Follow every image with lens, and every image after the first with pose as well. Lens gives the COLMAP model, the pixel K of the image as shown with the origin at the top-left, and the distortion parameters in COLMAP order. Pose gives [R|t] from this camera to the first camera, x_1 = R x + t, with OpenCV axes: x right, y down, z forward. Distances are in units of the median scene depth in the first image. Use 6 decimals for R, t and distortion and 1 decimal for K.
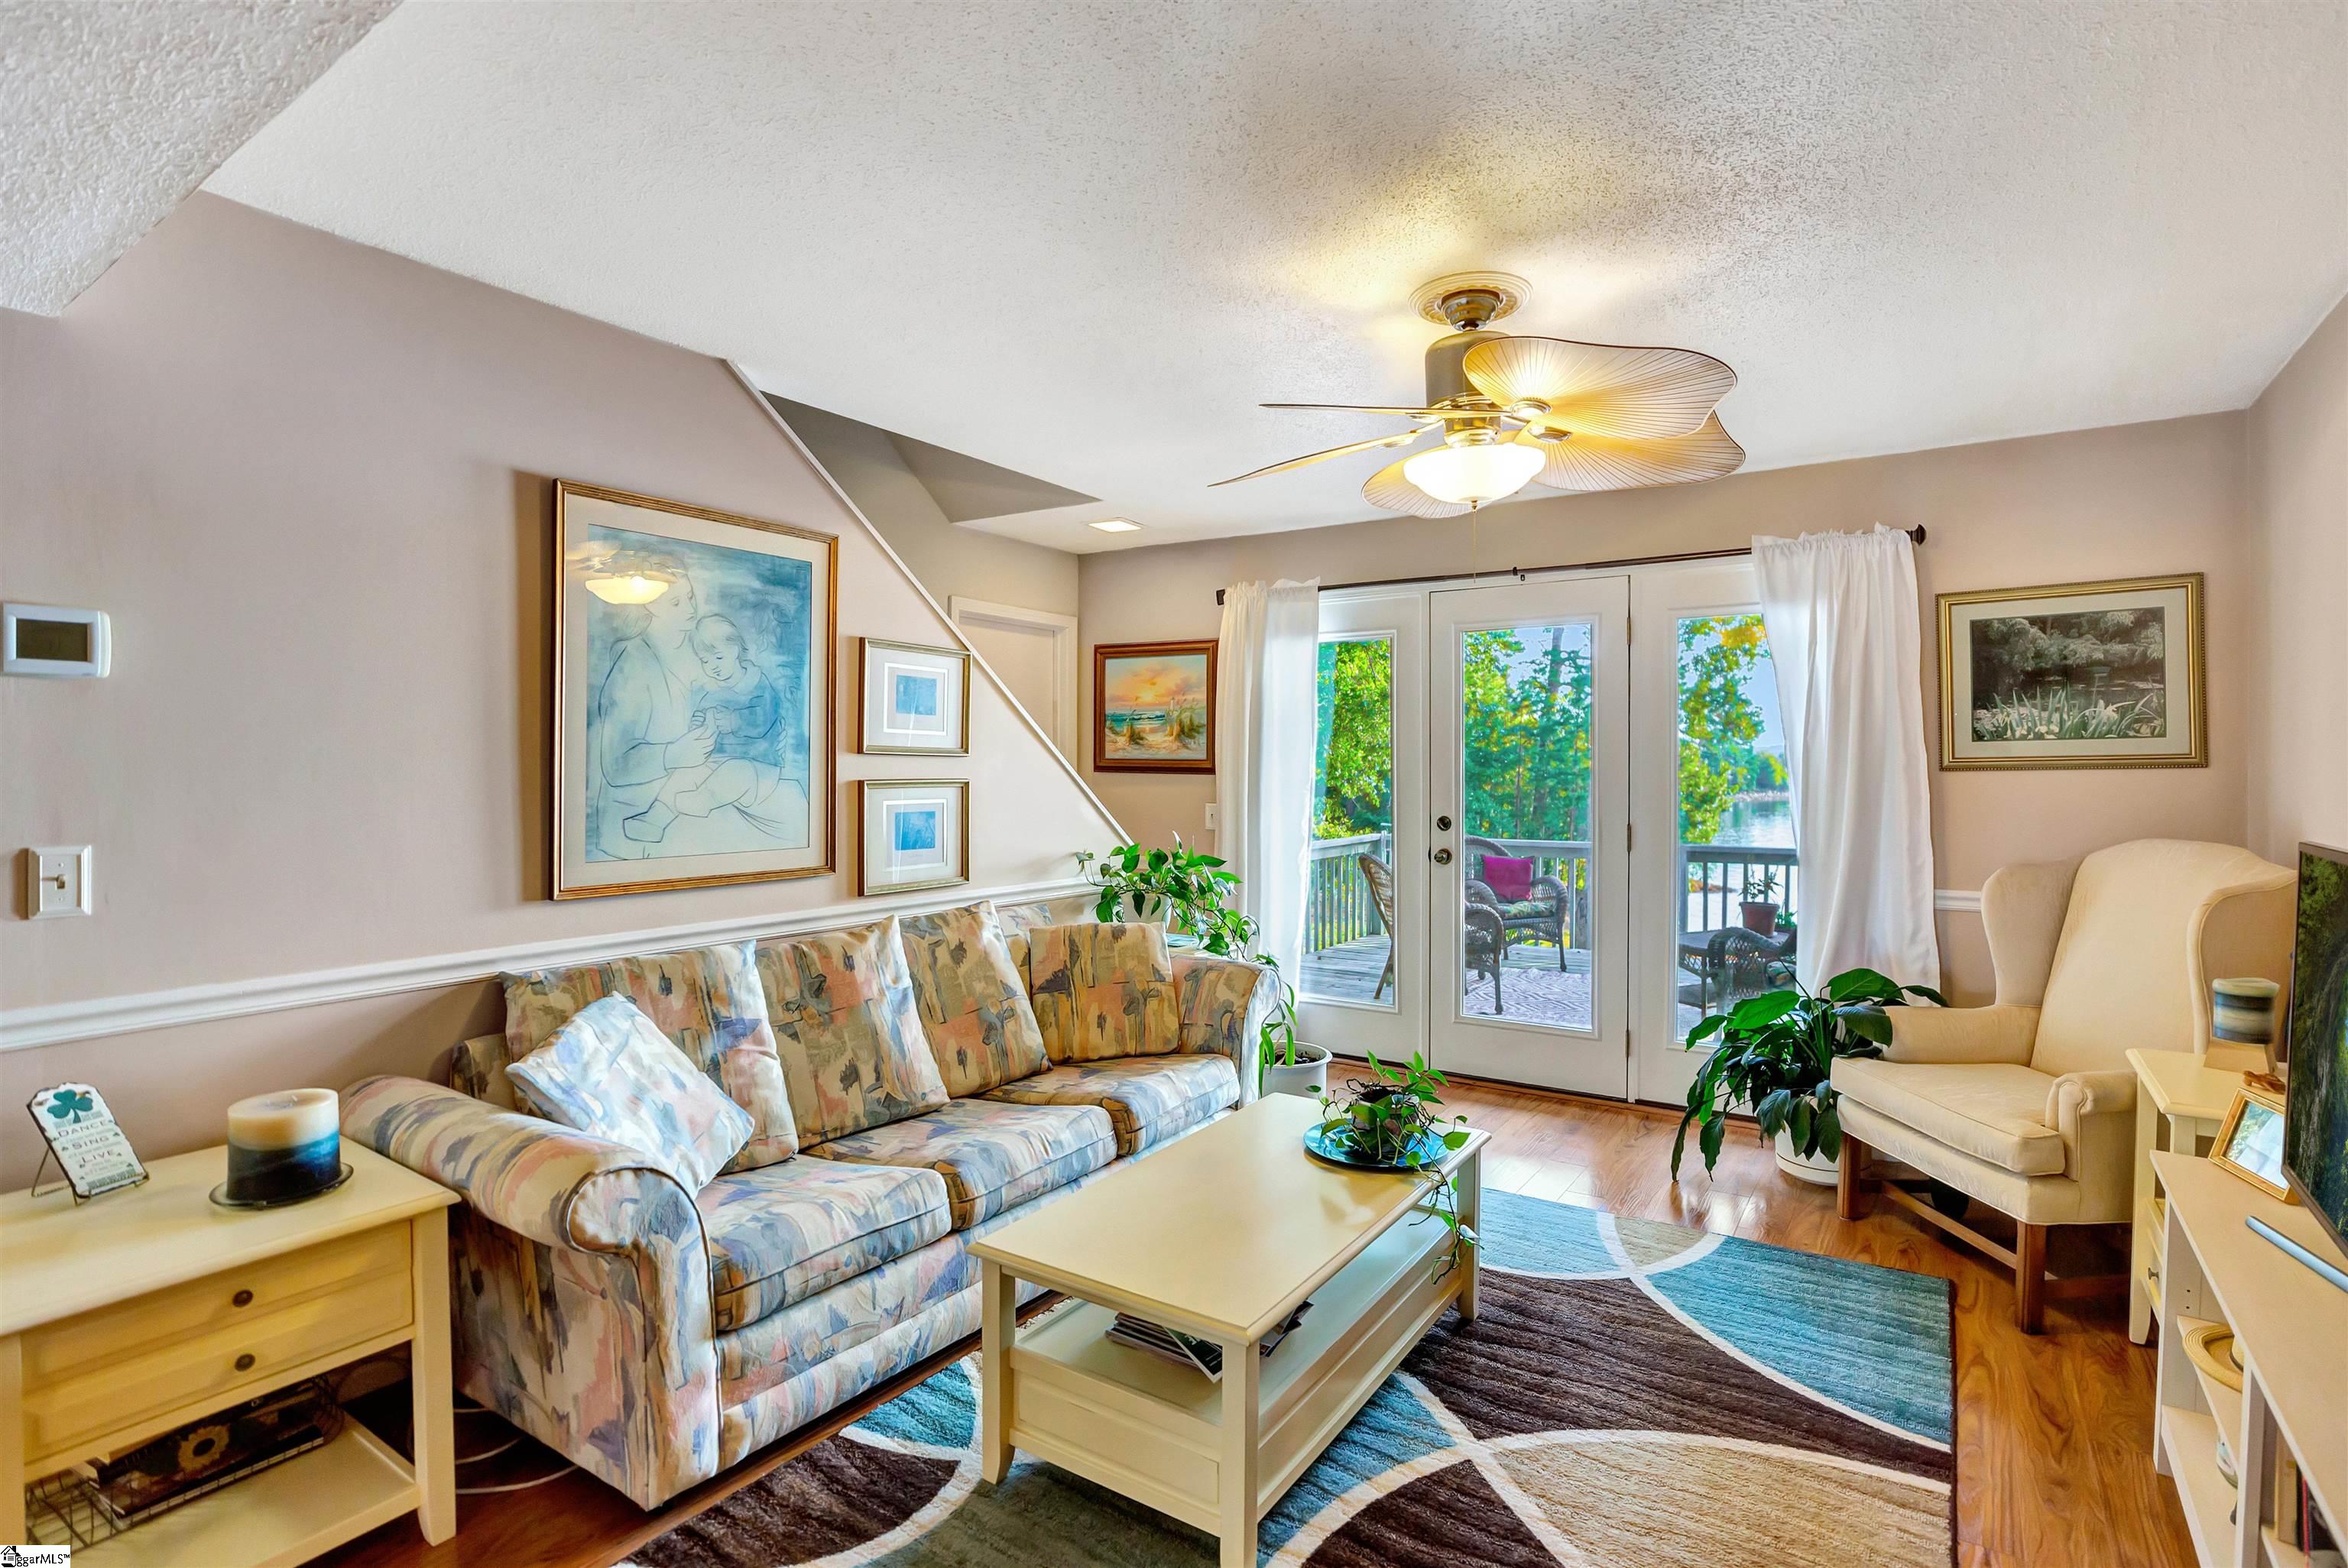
lens RADIAL K [[1140.4, 0, 1194.1], [0, 1140.4, 775.0], [0, 0, 1]] dist [-0.025358, 0.000045]
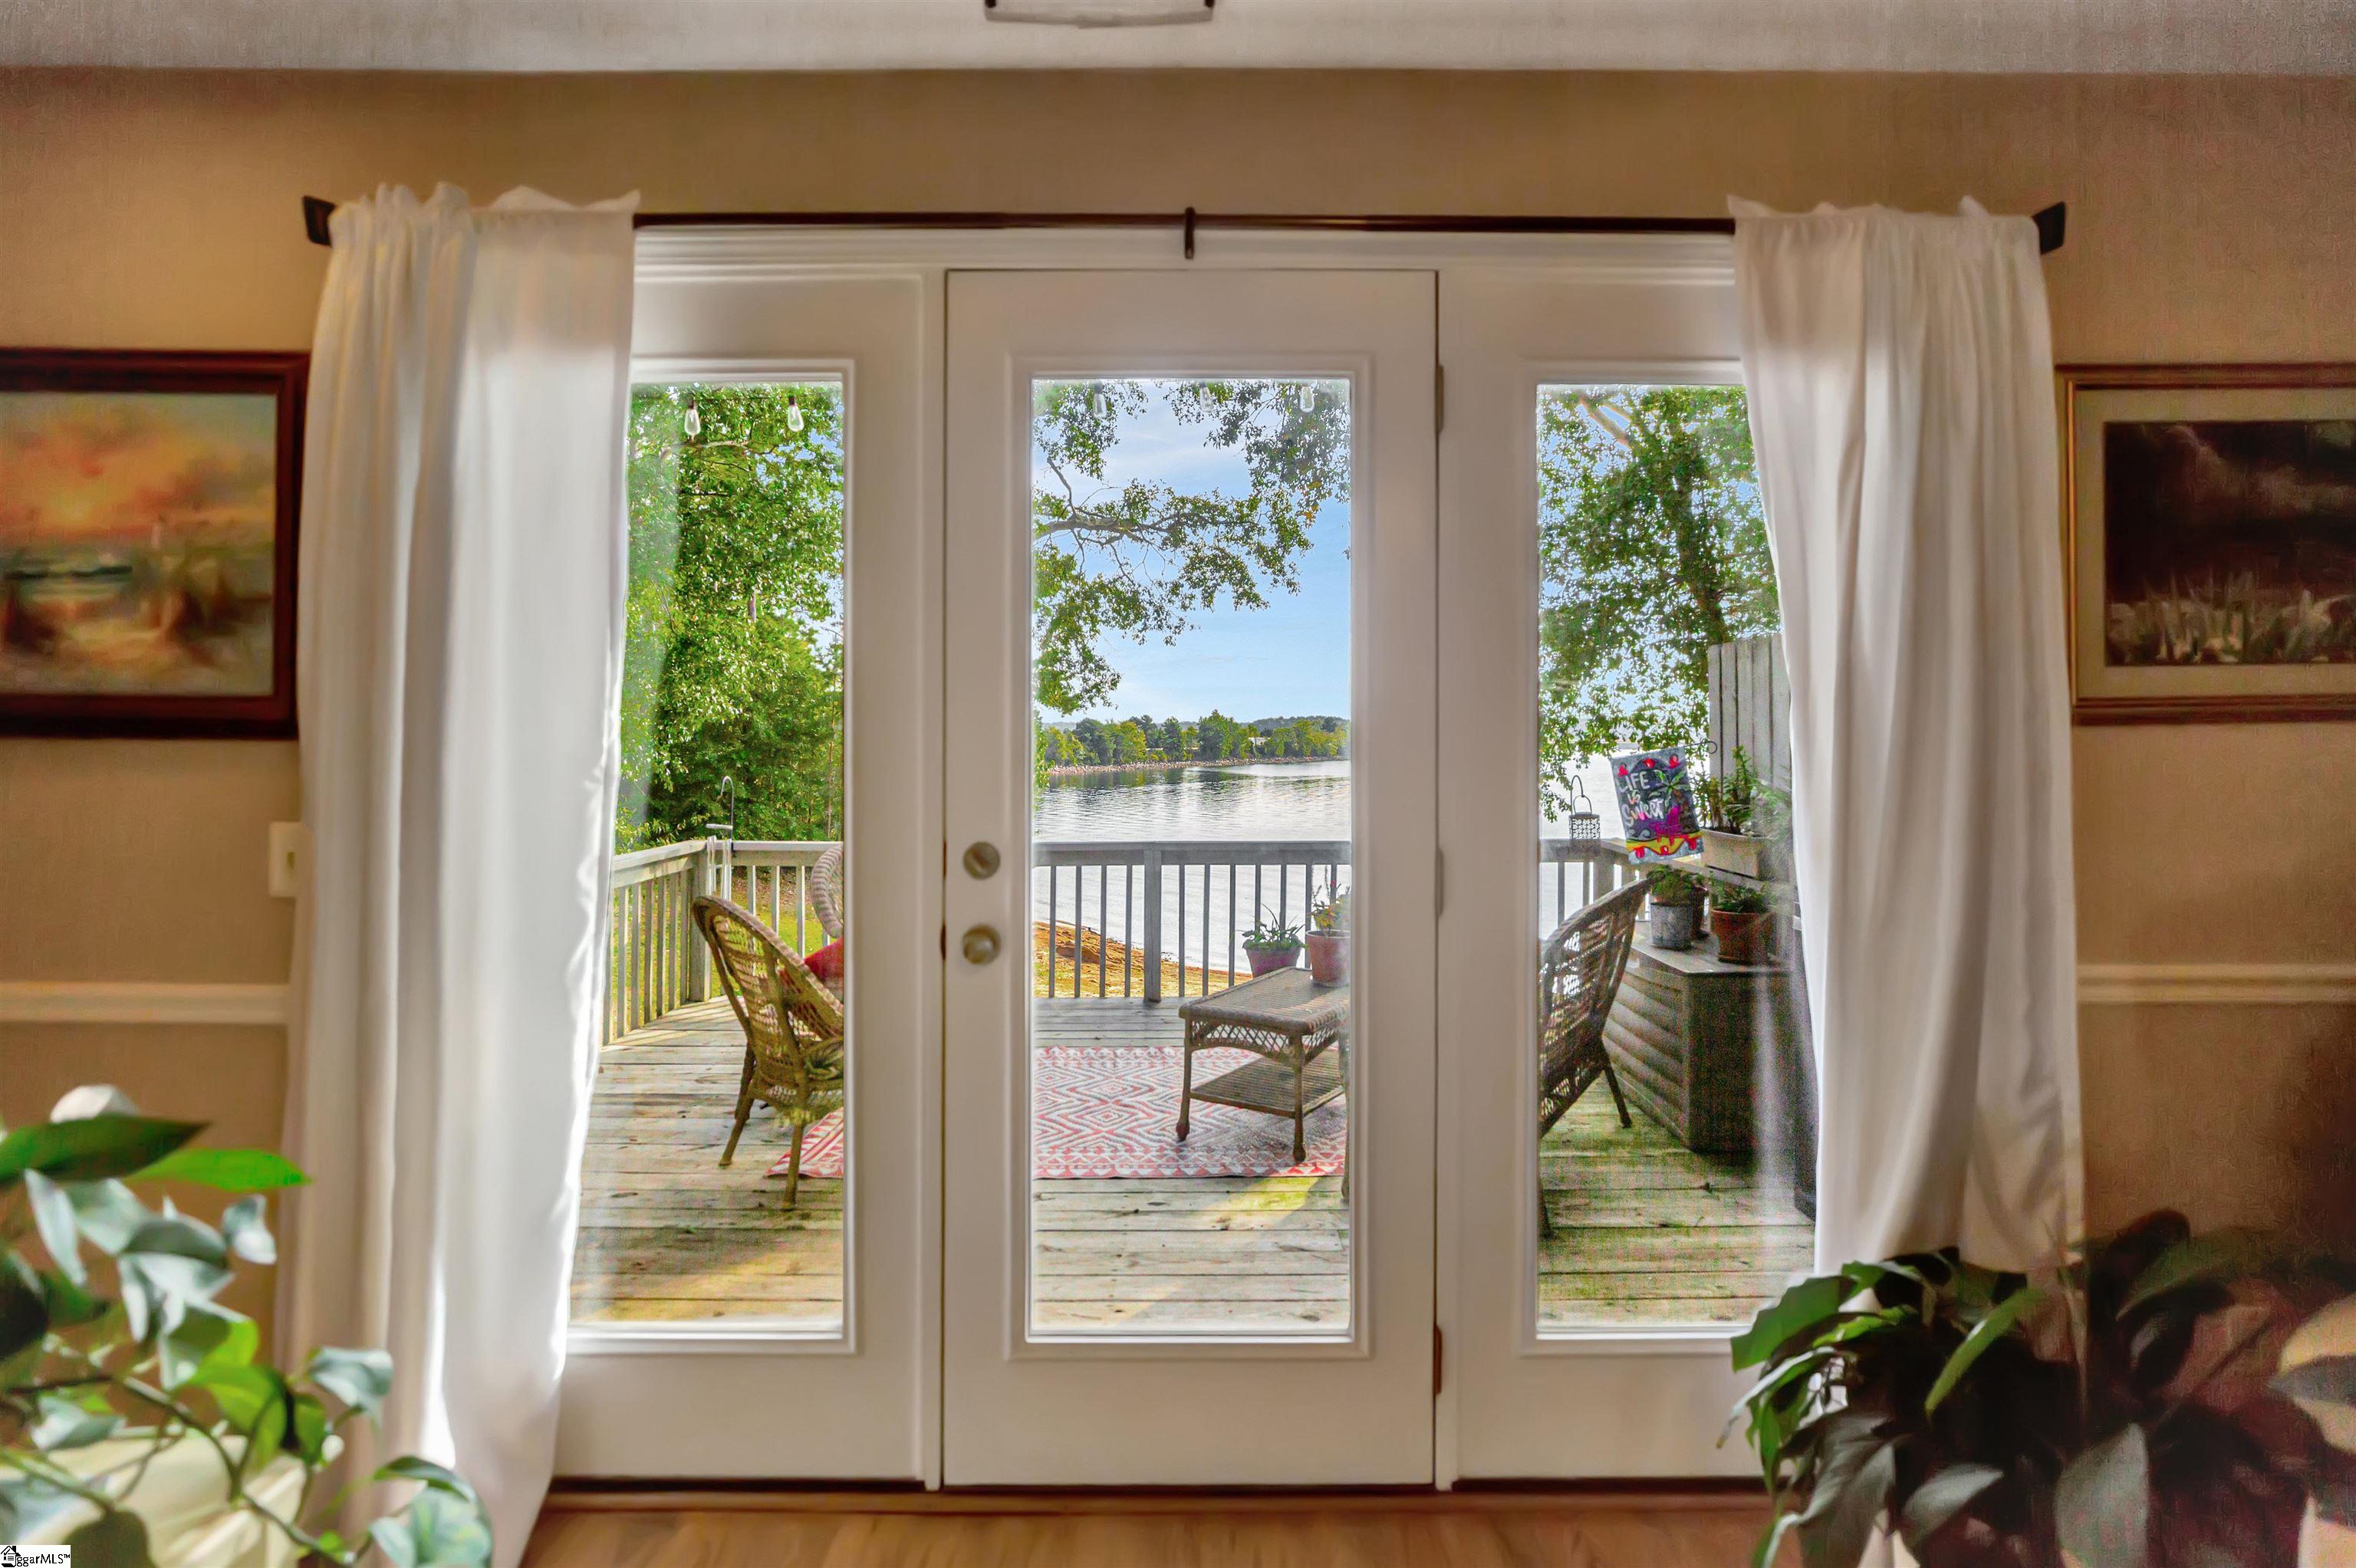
lens RADIAL K [[1183.2, 0, 1188.6], [0, 1183.2, 741.9], [0, 0, 1]] dist [-0.021321, 0.000344]
pose [[0.833440, -0.000423, 0.552610, 0.051459], [0.004526, 0.999971, -0.006061, 0.003986], [-0.552591, 0.007552, 0.833418, 0.610158]]
